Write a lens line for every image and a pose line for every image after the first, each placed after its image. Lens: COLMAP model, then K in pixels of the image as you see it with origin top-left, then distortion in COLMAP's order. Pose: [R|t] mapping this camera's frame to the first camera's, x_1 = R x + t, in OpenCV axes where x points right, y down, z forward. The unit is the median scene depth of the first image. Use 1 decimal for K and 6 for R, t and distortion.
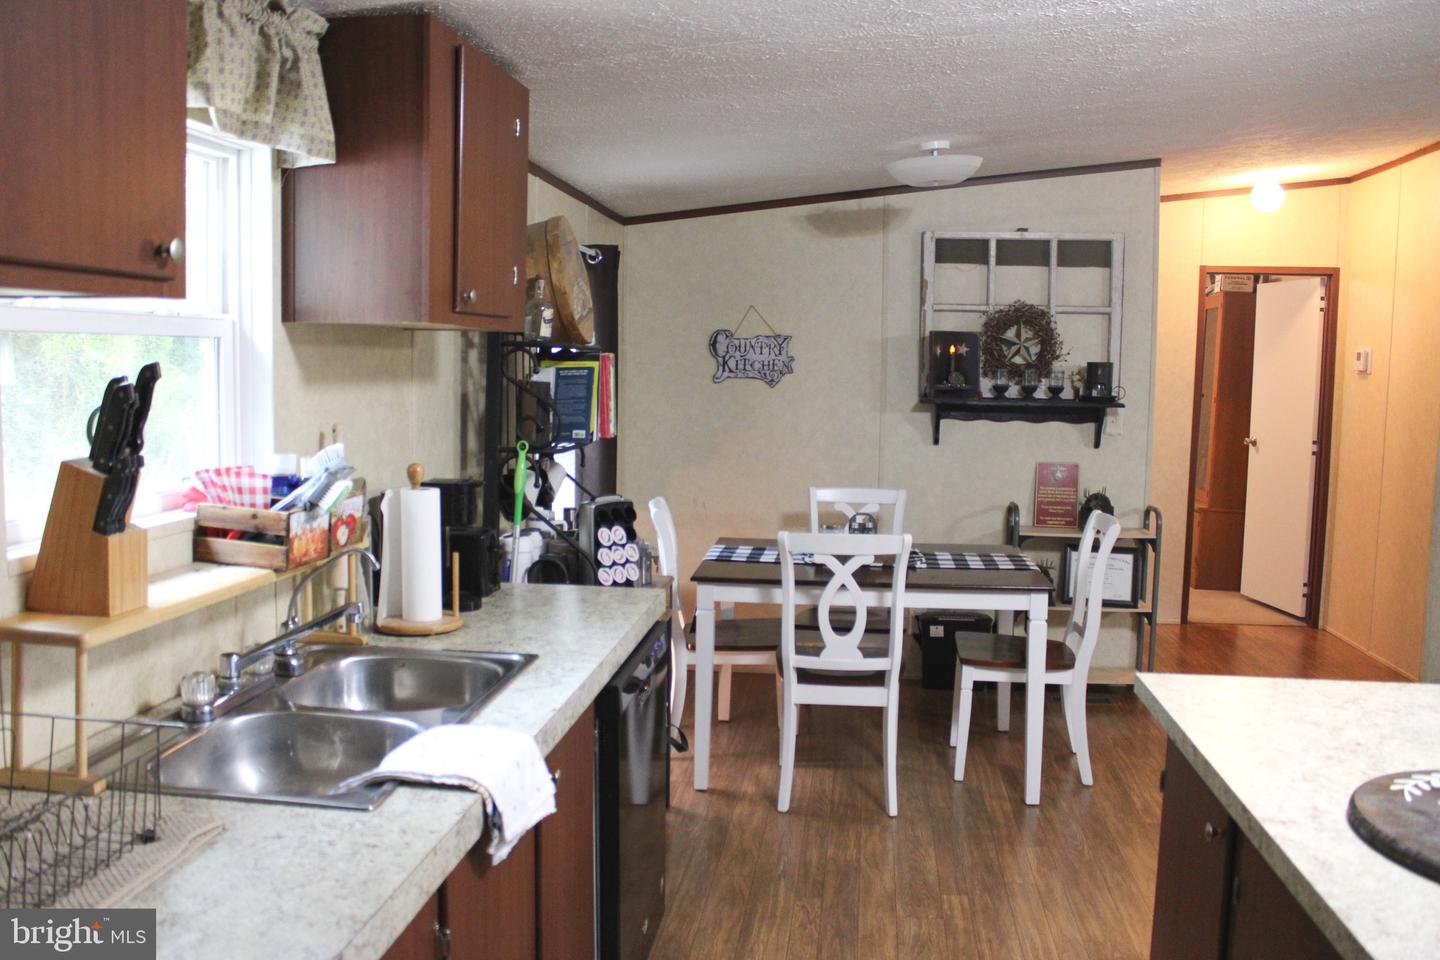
lens RADIAL K [[1200.3, 0, 723.7], [0, 1200.3, 478.5], [0, 0, 1]] dist [-0.134493, 0.061229]
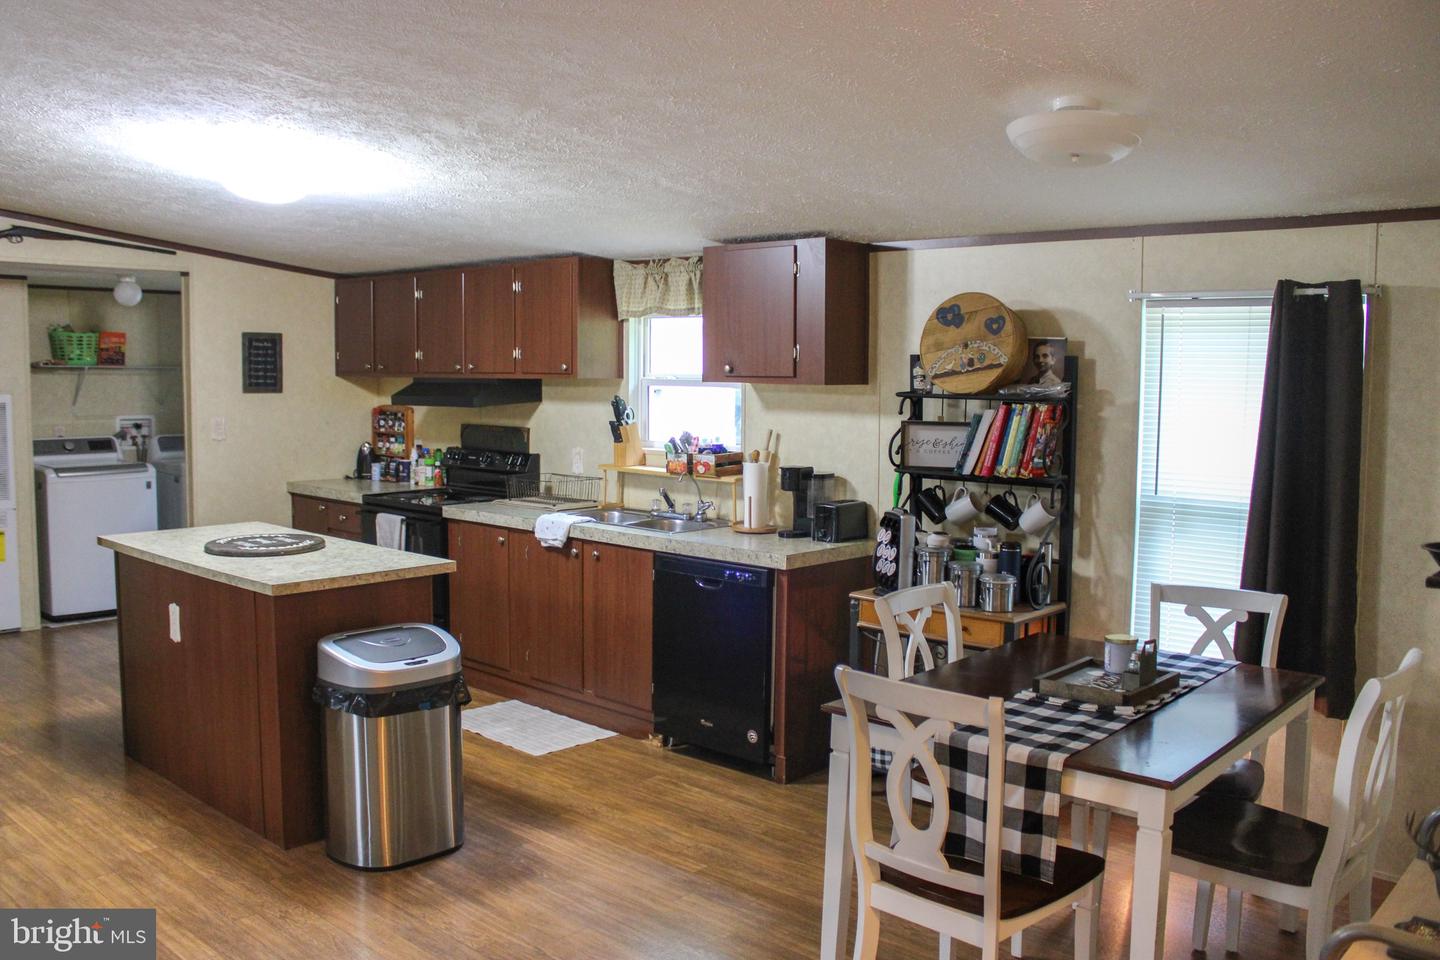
lens RADIAL K [[1200.3, 0, 720.3], [0, 1200.3, 474.3], [0, 0, 1]] dist [-0.134493, 0.061229]
pose [[-0.568934, 0.061871, -0.820053, 1.855732], [-0.089571, 0.986572, 0.136577, -0.325839], [0.817491, 0.151156, -0.555752, 2.644179]]
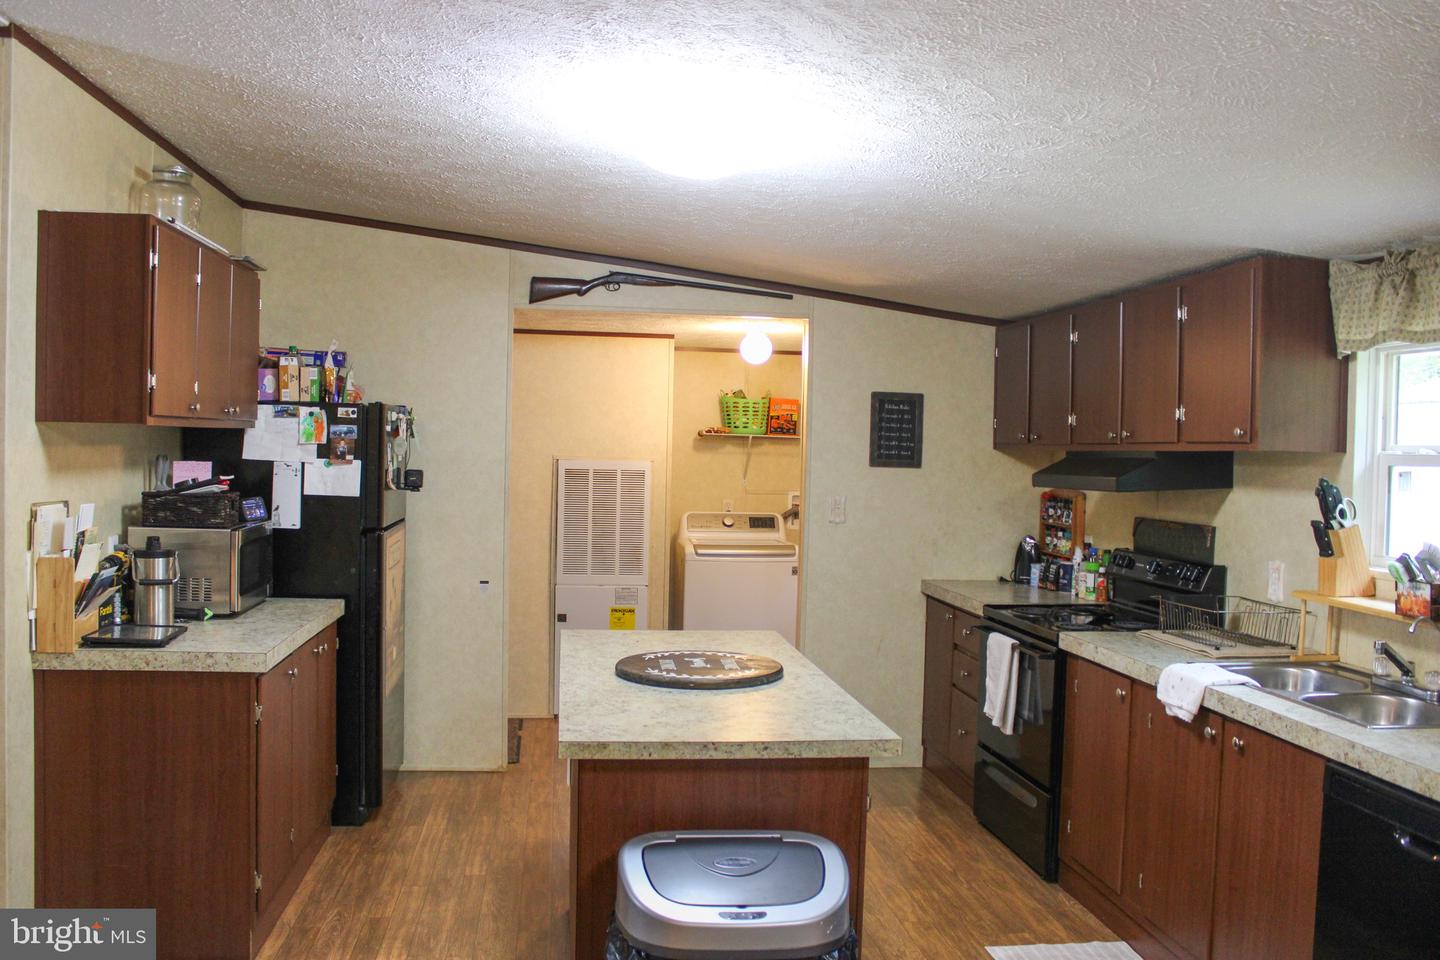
lens RADIAL K [[1200.3, 0, 711.7], [0, 1200.3, 484.3], [0, 0, 1]] dist [-0.134493, 0.061229]
pose [[-0.968308, -0.019661, -0.248984, 0.237525], [-0.050580, 0.991677, 0.118401, -0.186462], [0.244584, 0.127243, -0.961243, 1.923063]]
